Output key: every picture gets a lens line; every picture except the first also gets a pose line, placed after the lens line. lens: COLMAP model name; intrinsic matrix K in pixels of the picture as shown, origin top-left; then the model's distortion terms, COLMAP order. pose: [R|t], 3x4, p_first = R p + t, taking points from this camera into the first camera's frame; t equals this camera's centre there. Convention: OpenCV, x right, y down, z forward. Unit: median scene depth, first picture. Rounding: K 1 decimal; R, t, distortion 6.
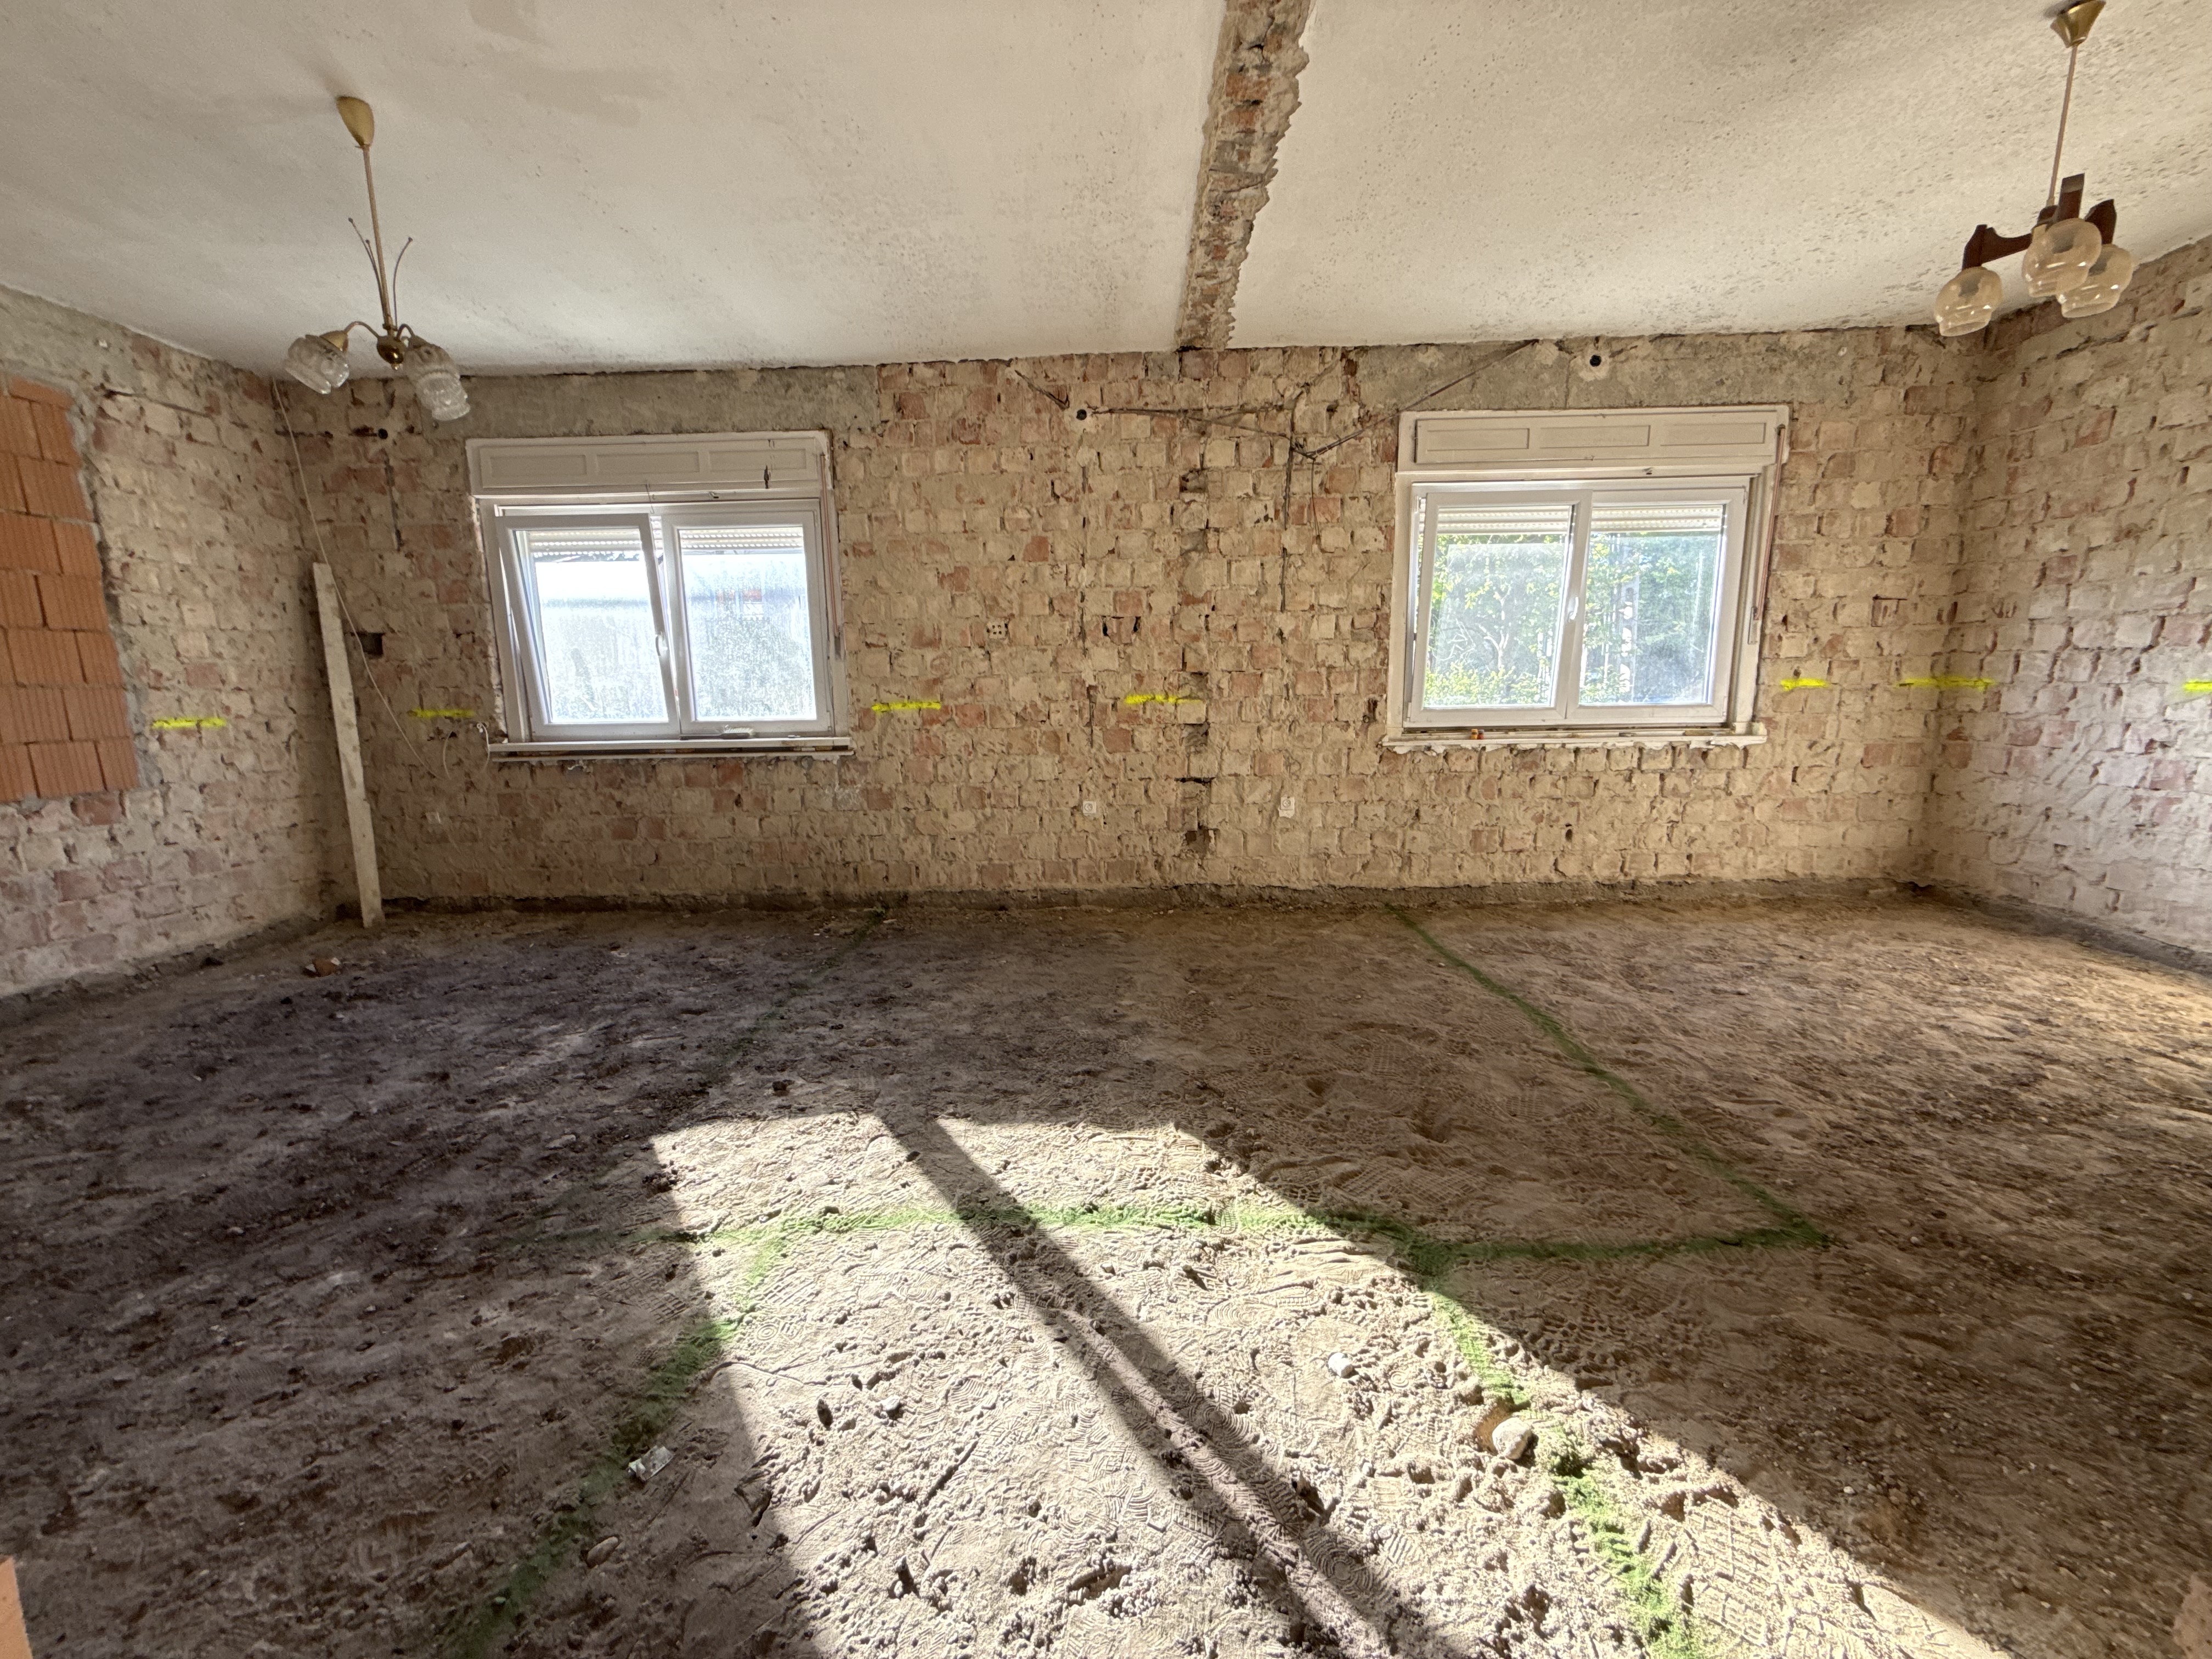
lens RADIAL K [[875.1, 0, 1100.4], [0, 875.1, 828.3], [0, 0, 1]] dist [-0.001932, 0.000324]
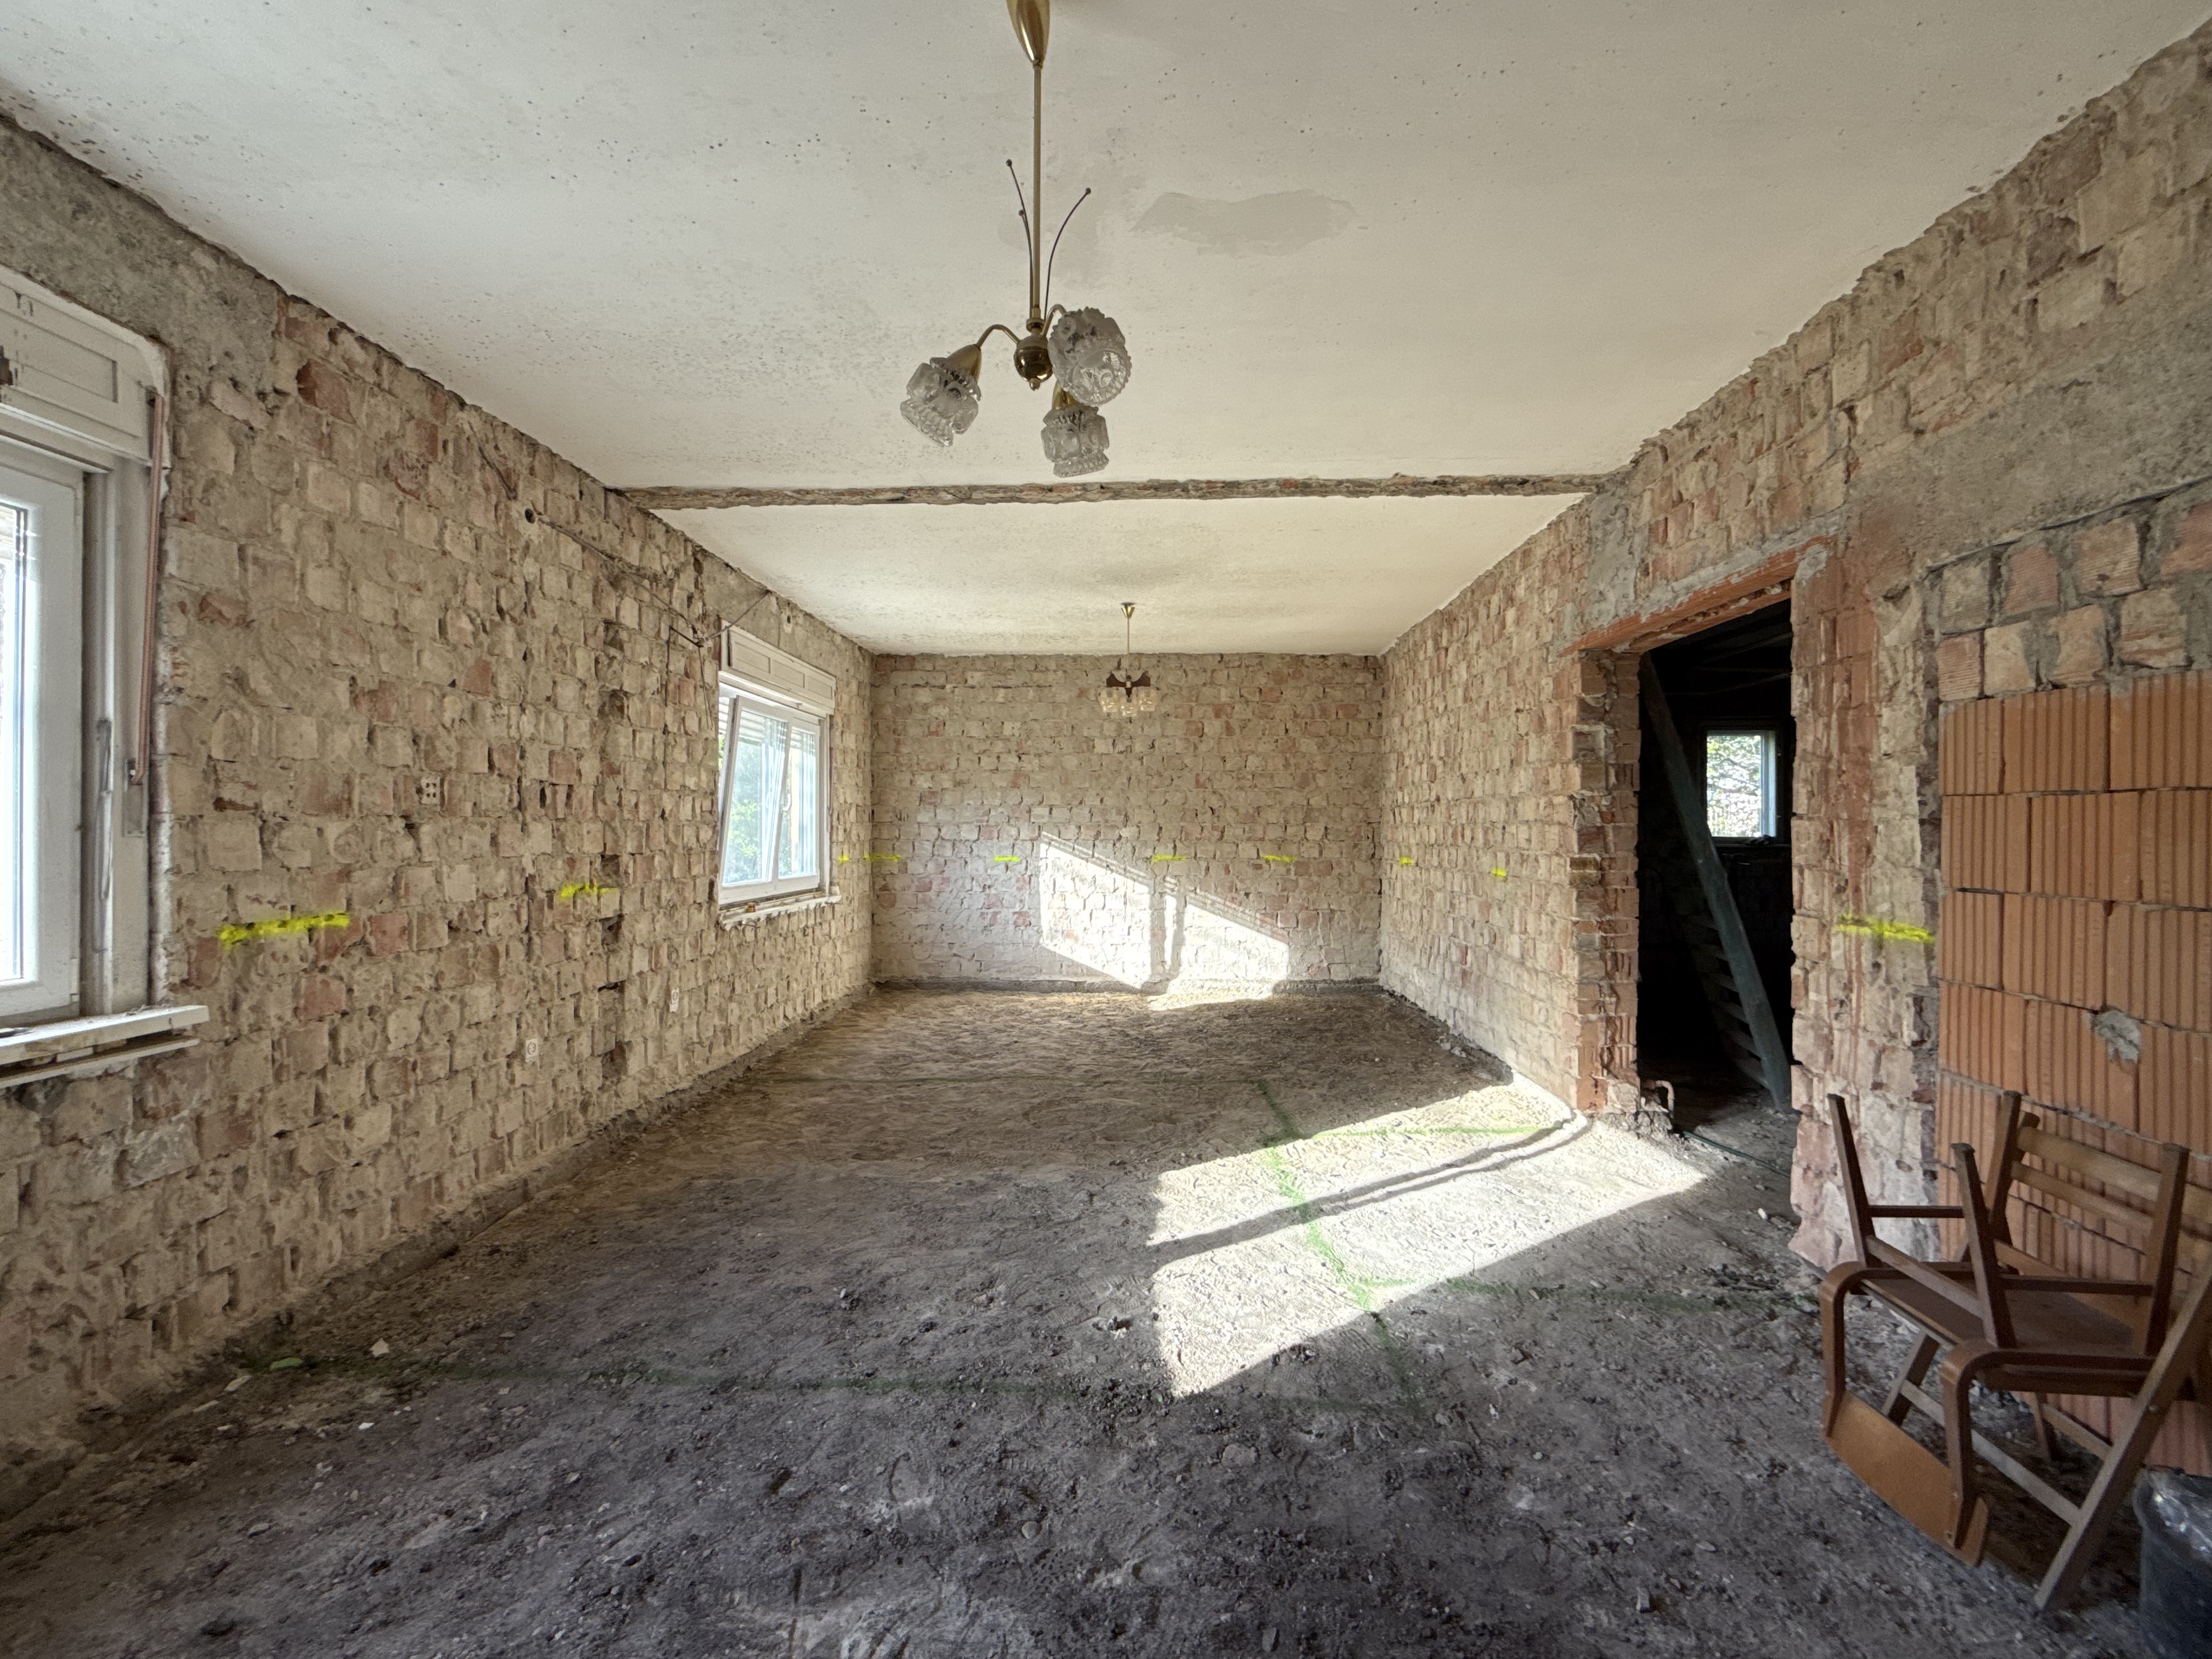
lens RADIAL K [[939.3, 0, 1102.5], [0, 939.3, 827.3], [0, 0, 1]] dist [0.000392, 0.000379]
pose [[0.014649, 0.020894, 0.999674, -0.873927], [0.166868, 0.985710, -0.023047, -0.120759], [-0.985870, 0.167151, 0.010953, 0.599165]]
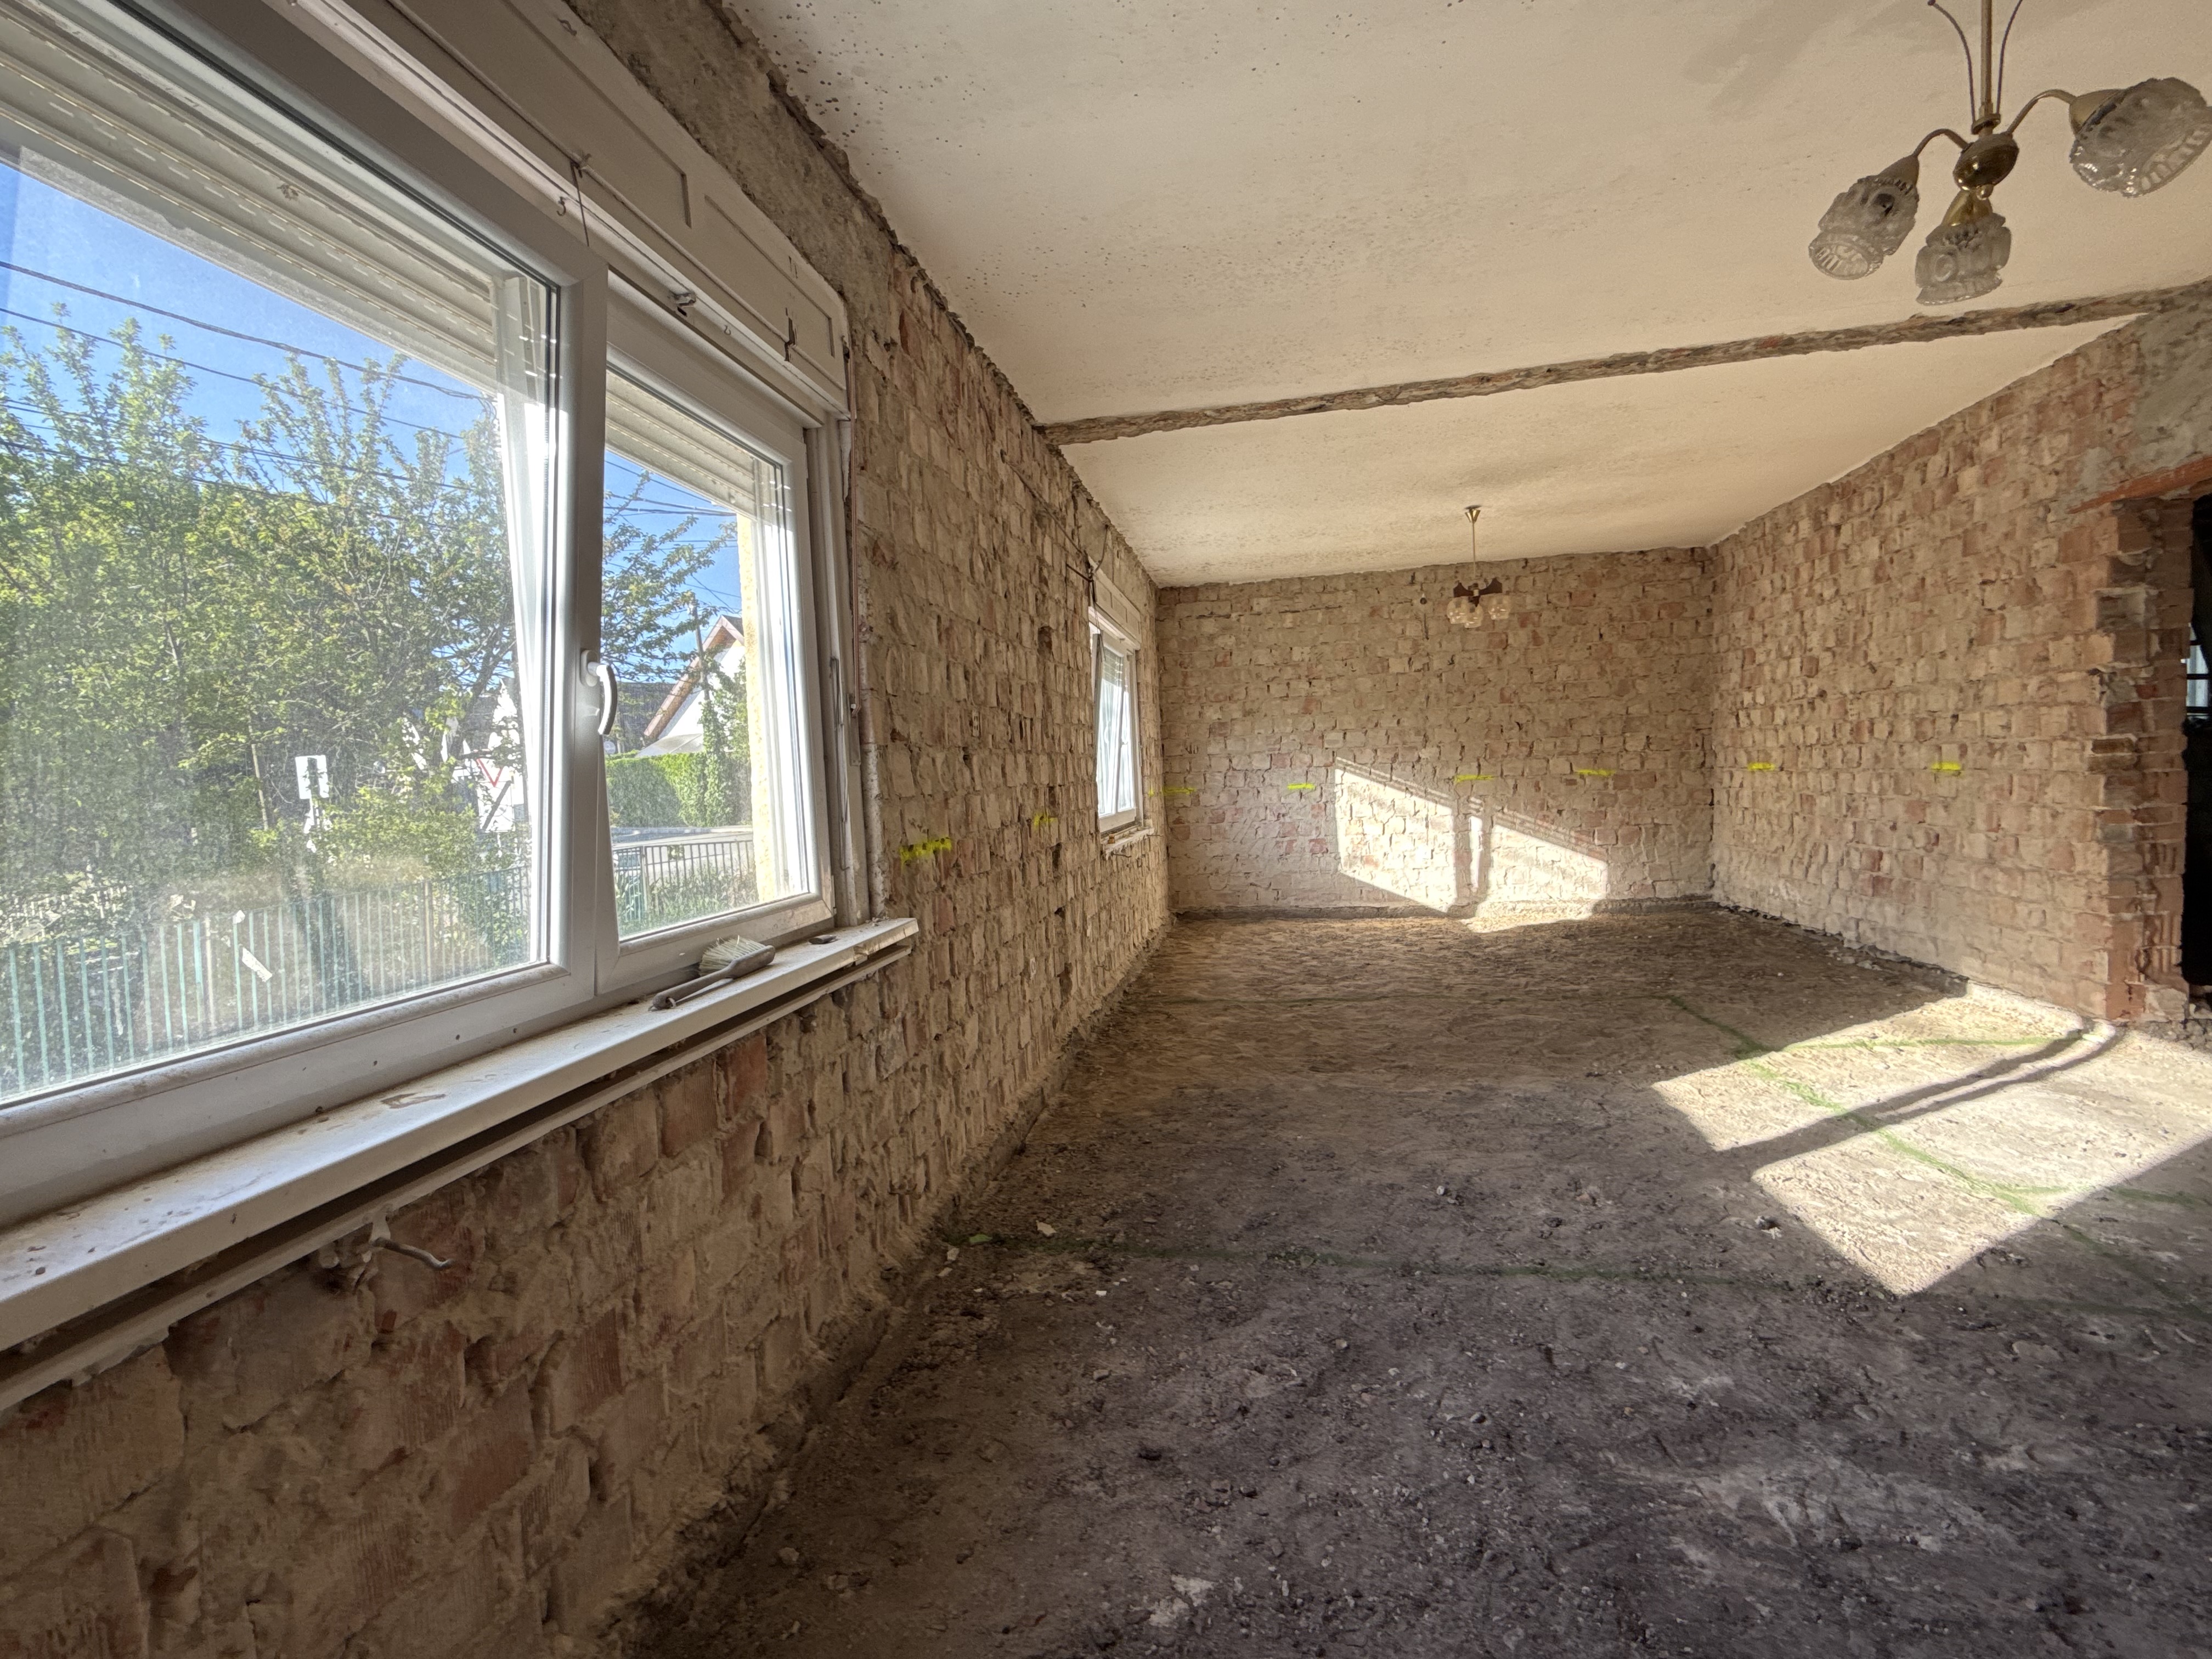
lens RADIAL K [[939.3, 0, 1102.5], [0, 939.3, 827.3], [0, 0, 1]] dist [0.000392, 0.000379]
pose [[0.160879, -0.043890, 0.985998, -0.901252], [0.210246, 0.977605, 0.009212, -0.155347], [-0.964321, 0.205821, 0.166503, 0.913384]]
